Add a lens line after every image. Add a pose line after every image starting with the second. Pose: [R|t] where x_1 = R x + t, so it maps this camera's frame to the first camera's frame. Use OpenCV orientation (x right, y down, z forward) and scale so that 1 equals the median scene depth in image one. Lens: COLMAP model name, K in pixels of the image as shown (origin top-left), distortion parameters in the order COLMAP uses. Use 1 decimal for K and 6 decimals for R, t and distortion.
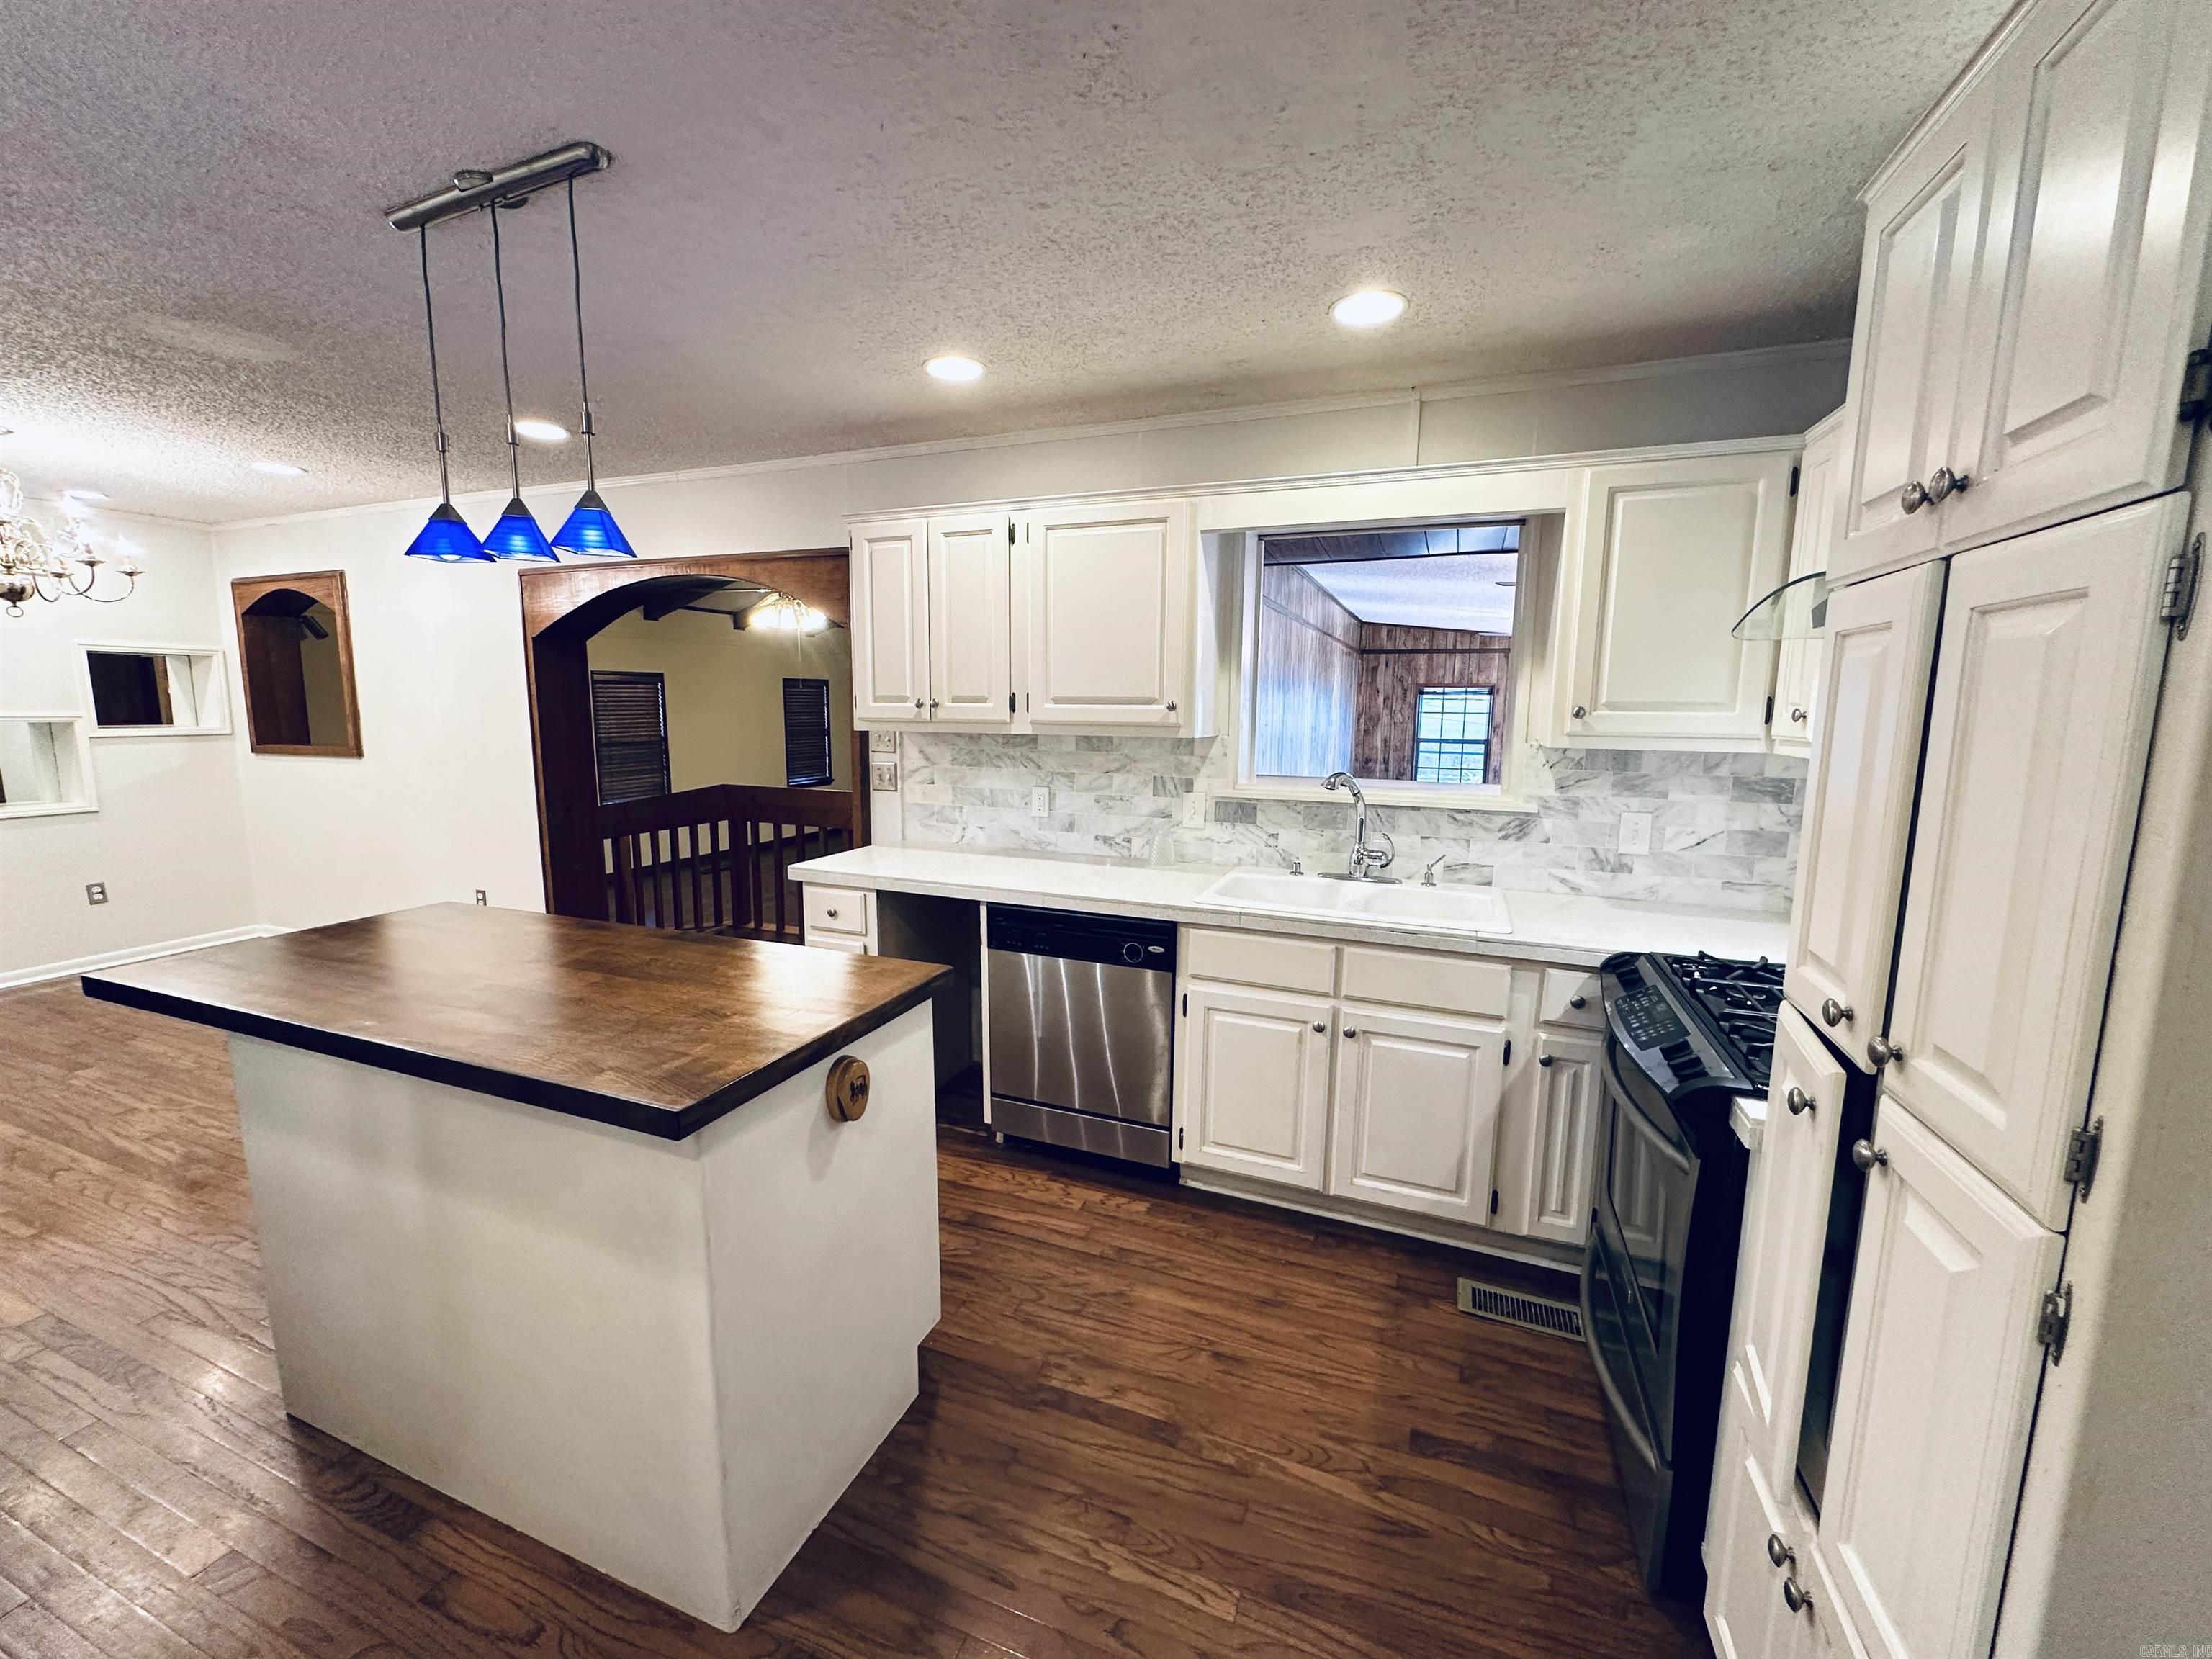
lens RADIAL K [[880.6, 0, 1105.9], [0, 880.6, 829.6], [0, 0, 1]] dist [-0.003858, 0.000986]
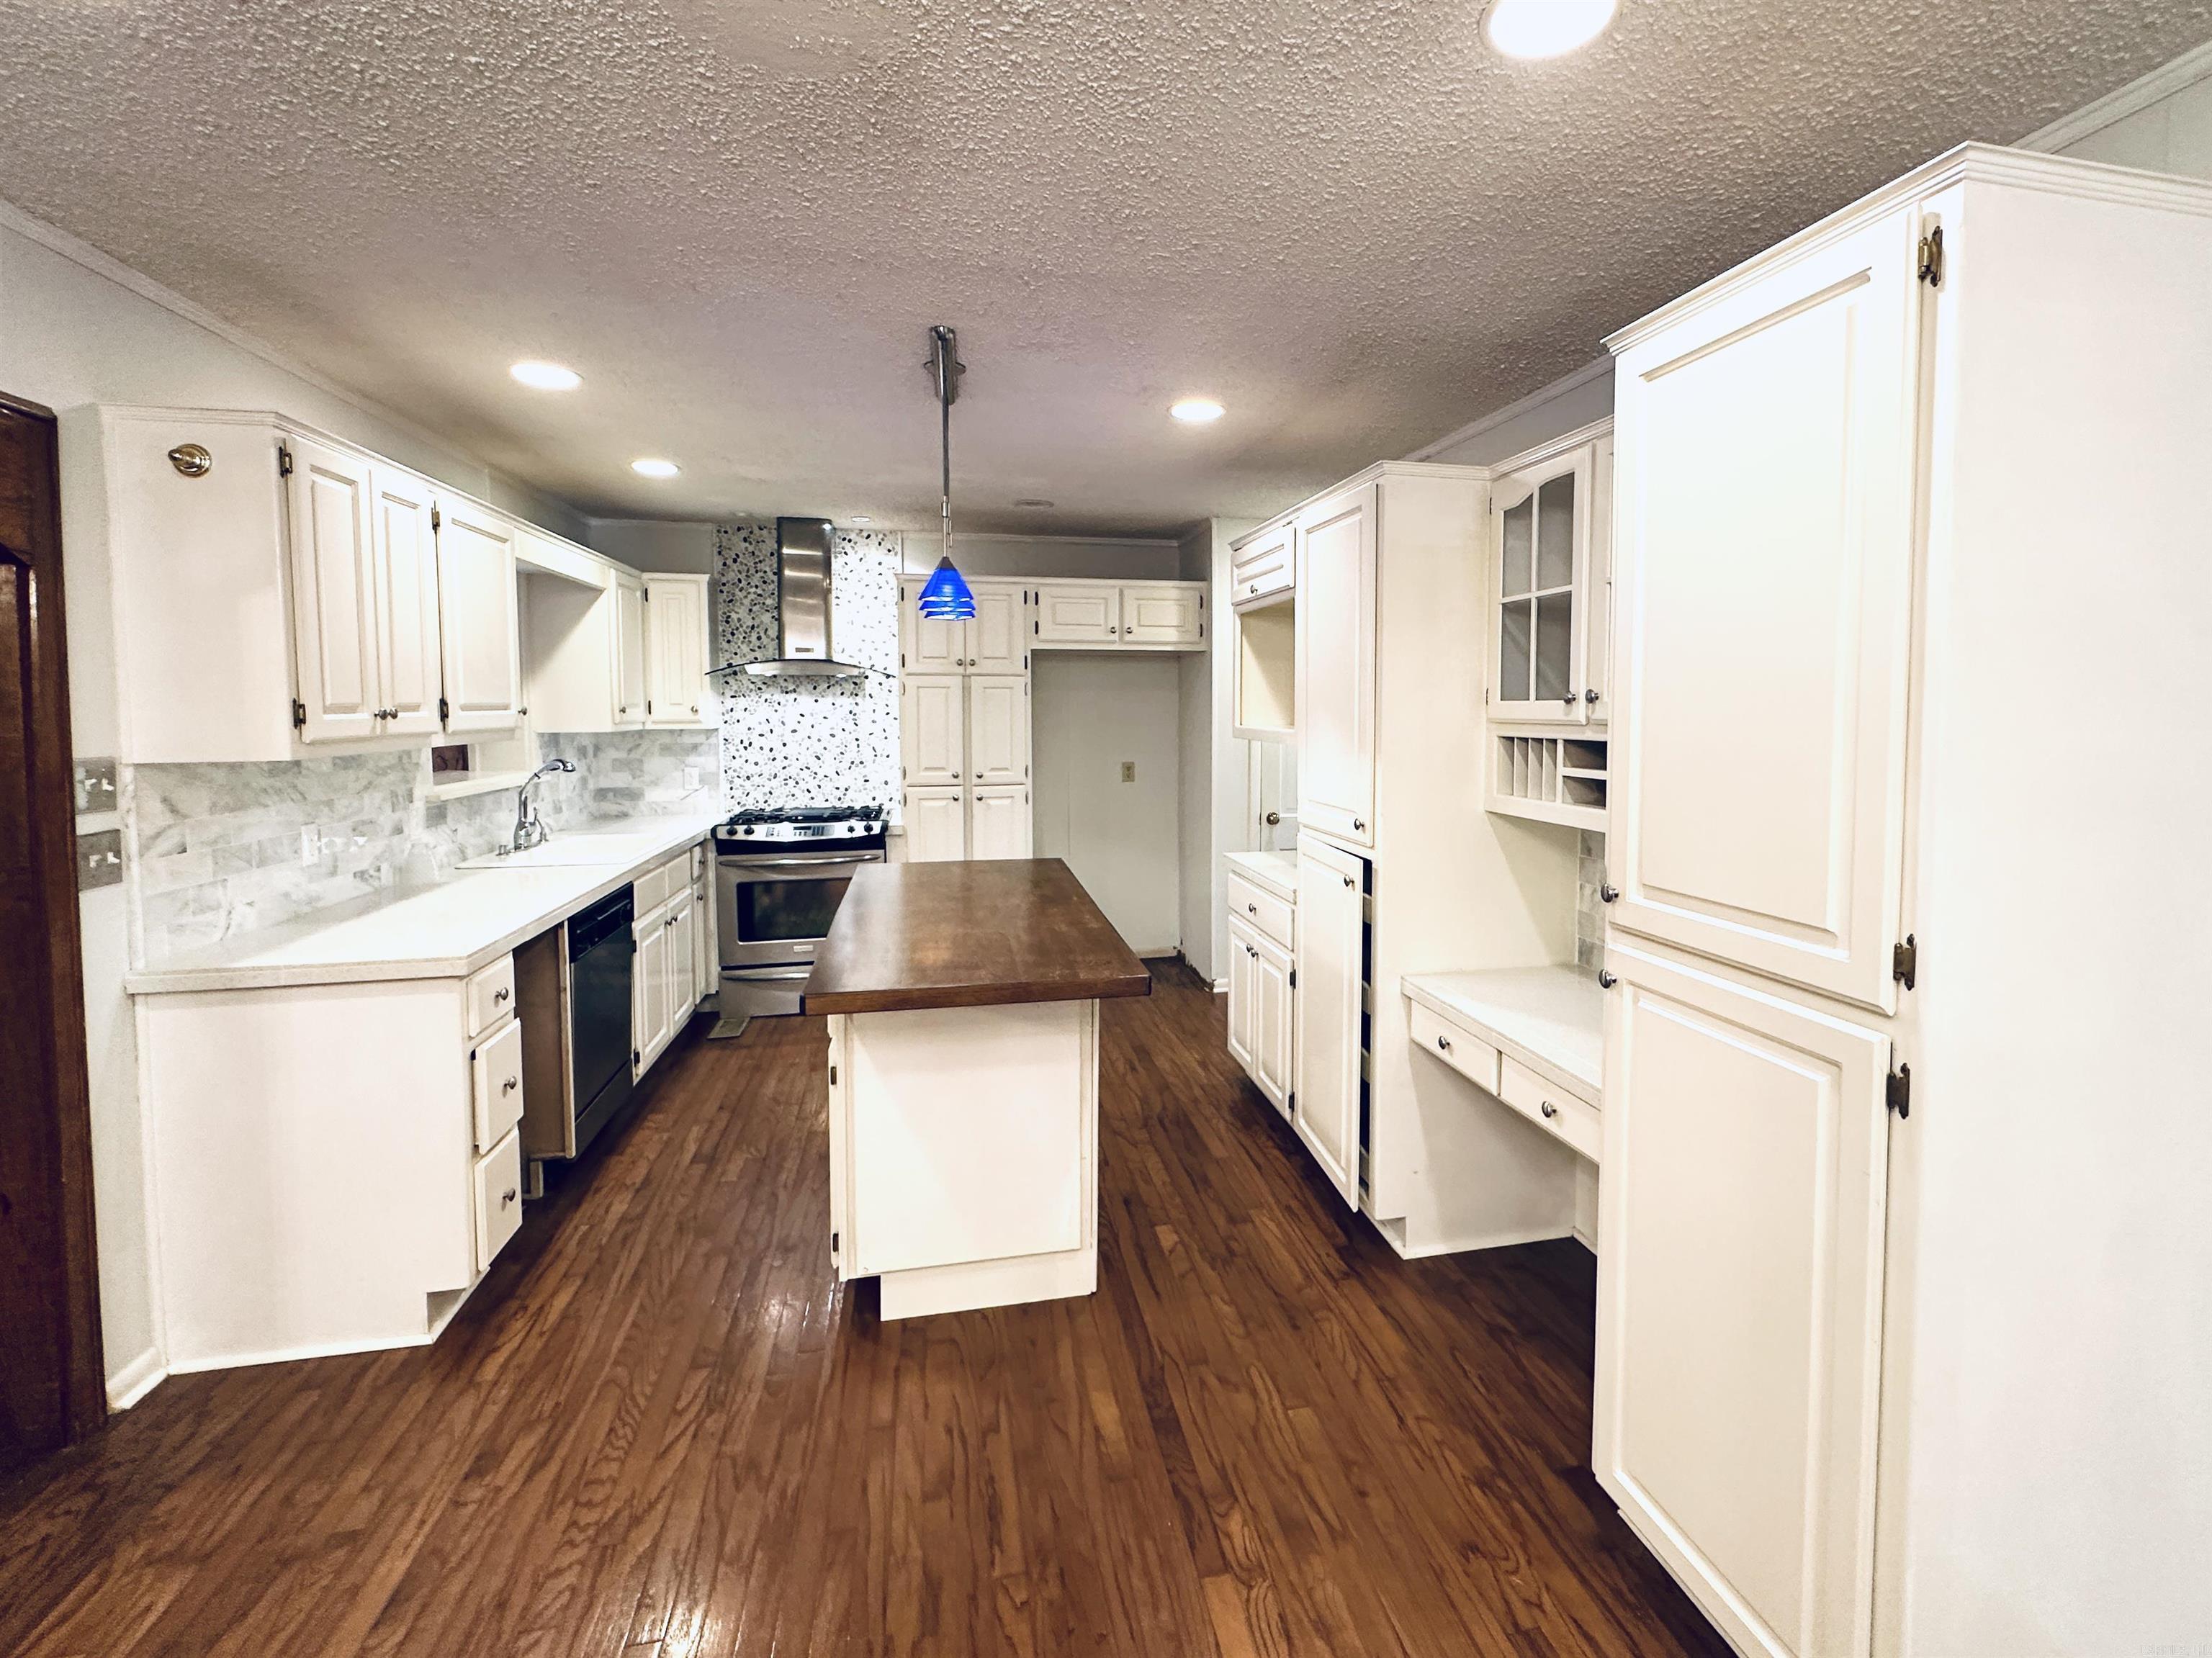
lens RADIAL K [[1007.6, 0, 1171.1], [0, 1007.6, 755.9], [0, 0, 1]] dist [-0.001477, -0.000619]
pose [[-0.569453, -0.054193, 0.820235, -1.174222], [0.106486, 0.984554, 0.138979, -0.145283], [-0.815097, 0.166486, -0.554886, 0.873597]]
